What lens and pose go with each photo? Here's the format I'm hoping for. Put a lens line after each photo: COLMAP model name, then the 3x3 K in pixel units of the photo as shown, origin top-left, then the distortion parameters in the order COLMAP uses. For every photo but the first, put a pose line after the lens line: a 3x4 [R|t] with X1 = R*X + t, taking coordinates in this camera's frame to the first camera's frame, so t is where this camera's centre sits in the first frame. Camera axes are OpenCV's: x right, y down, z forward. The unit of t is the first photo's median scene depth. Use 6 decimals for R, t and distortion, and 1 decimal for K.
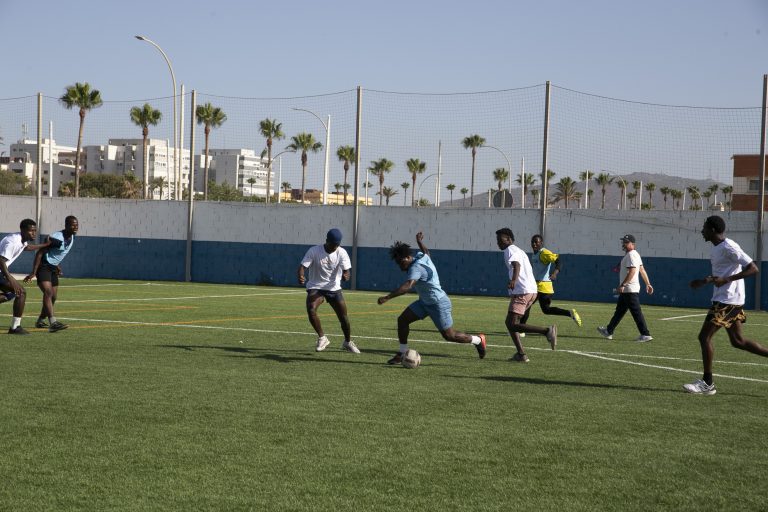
lens RADIAL K [[1500.5, 0, 384.6], [0, 1500.5, 261.3], [0, 0, 1]] dist [0.353102, 0.000000]
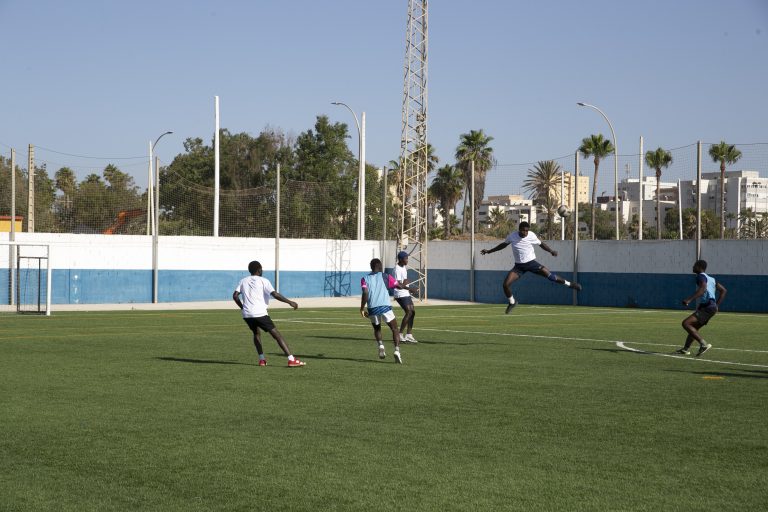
lens RADIAL K [[1500.5, 0, 365.9], [0, 1500.5, 255.2], [0, 0, 1]] dist [0.353102, 0.000000]
pose [[0.912907, -0.027114, -0.407267, 0.101261], [0.016633, 0.999434, -0.029255, 0.002627], [0.407830, 0.019933, 0.912840, -0.093593]]
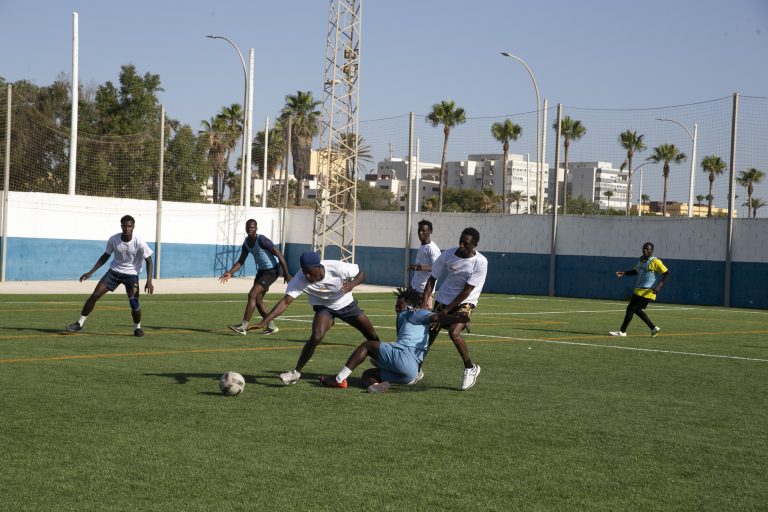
lens RADIAL K [[1500.5, 0, 386.9], [0, 1500.5, 255.9], [0, 0, 1]] dist [0.353102, 0.000000]
pose [[0.973116, 0.003237, -0.230294, -0.003493], [-0.006113, 0.999912, -0.011774, -0.000286], [0.230235, 0.012865, 0.973050, 0.004344]]
